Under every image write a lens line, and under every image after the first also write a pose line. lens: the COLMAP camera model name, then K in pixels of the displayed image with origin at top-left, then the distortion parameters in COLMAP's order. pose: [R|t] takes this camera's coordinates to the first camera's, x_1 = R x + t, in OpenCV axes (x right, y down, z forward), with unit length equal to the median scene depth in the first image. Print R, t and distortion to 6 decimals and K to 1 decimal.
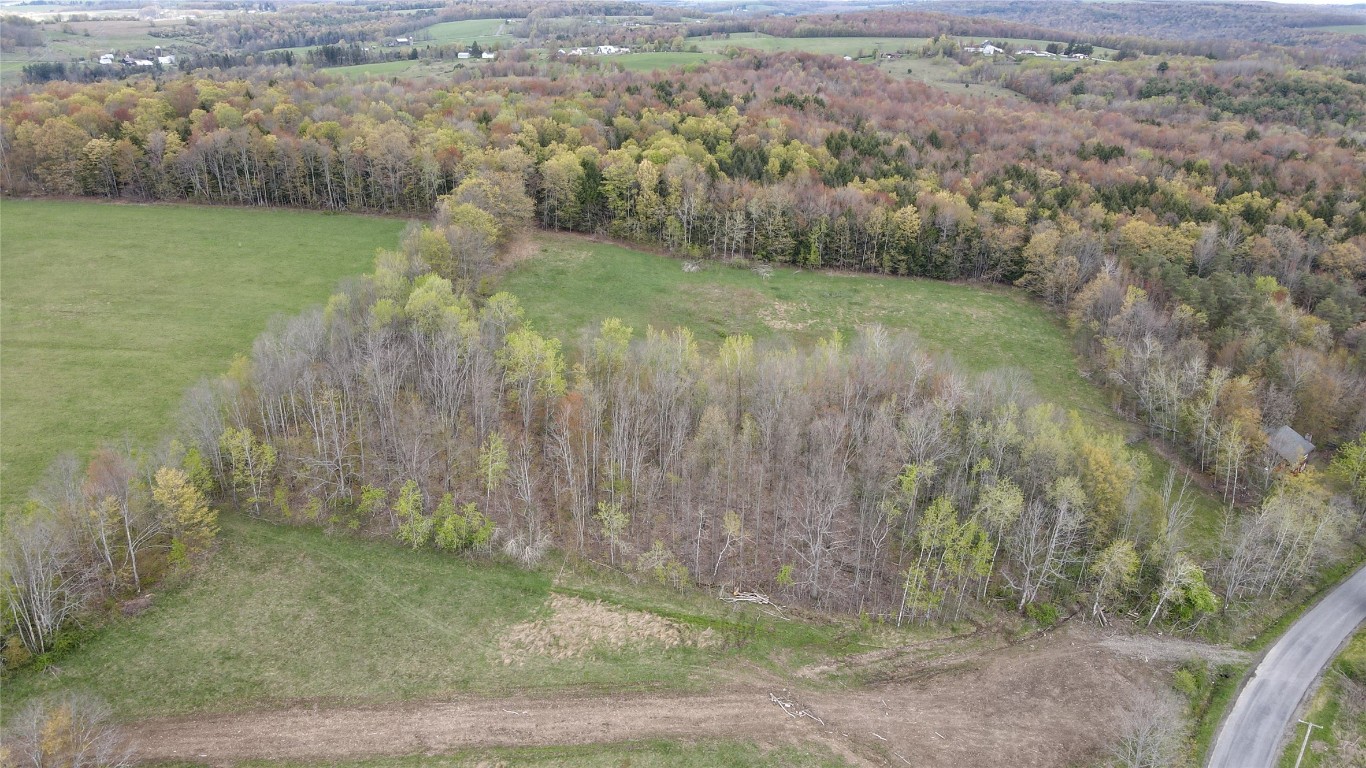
lens RADIAL K [[1010.2, 0, 681.6], [0, 1010.2, 372.5], [0, 0, 1]] dist [0.004857, 0.026052]
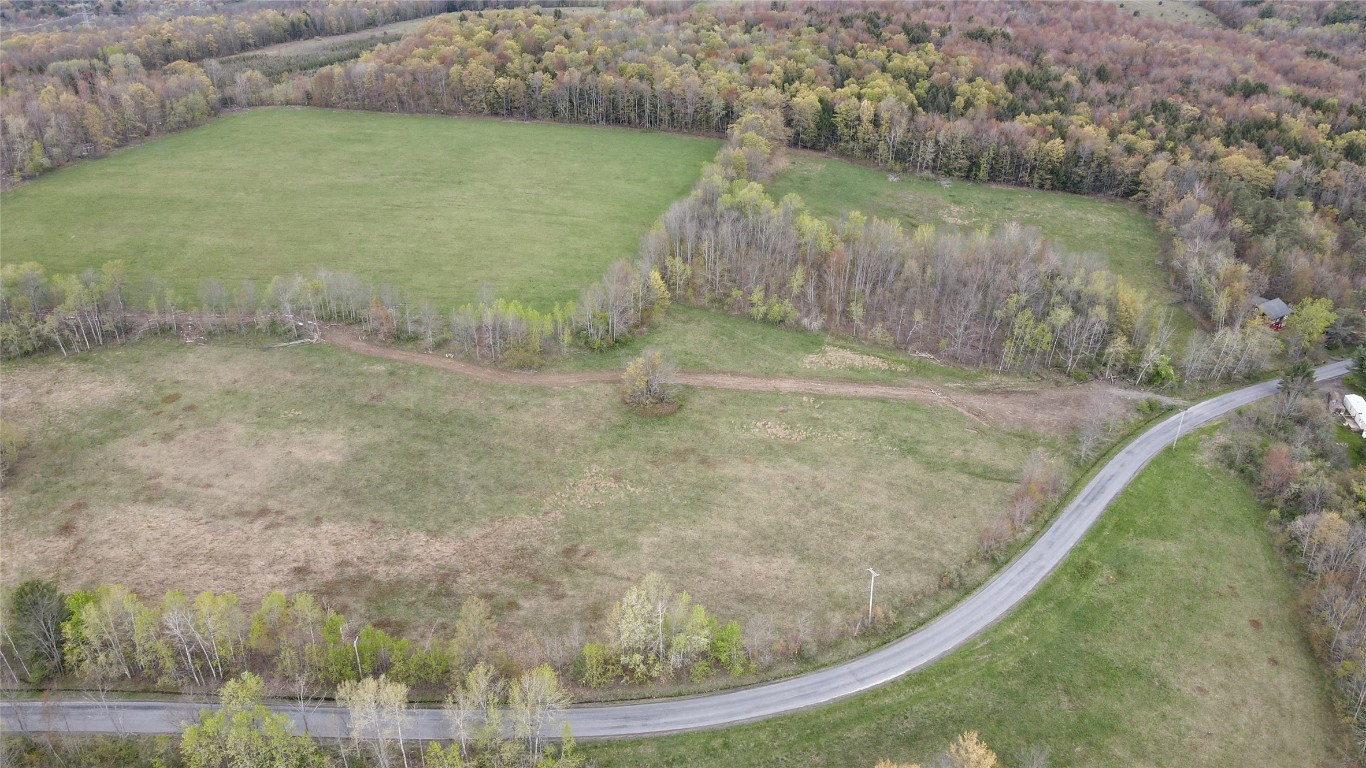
lens RADIAL K [[1010.2, 0, 682.9], [0, 1010.2, 378.9], [0, 0, 1]] dist [0.004857, 0.026052]
pose [[0.985064, 0.070130, -0.157263, -0.038231], [-0.052741, 0.992292, 0.112139, 0.032791], [0.163915, -0.102170, 0.981169, -0.476512]]
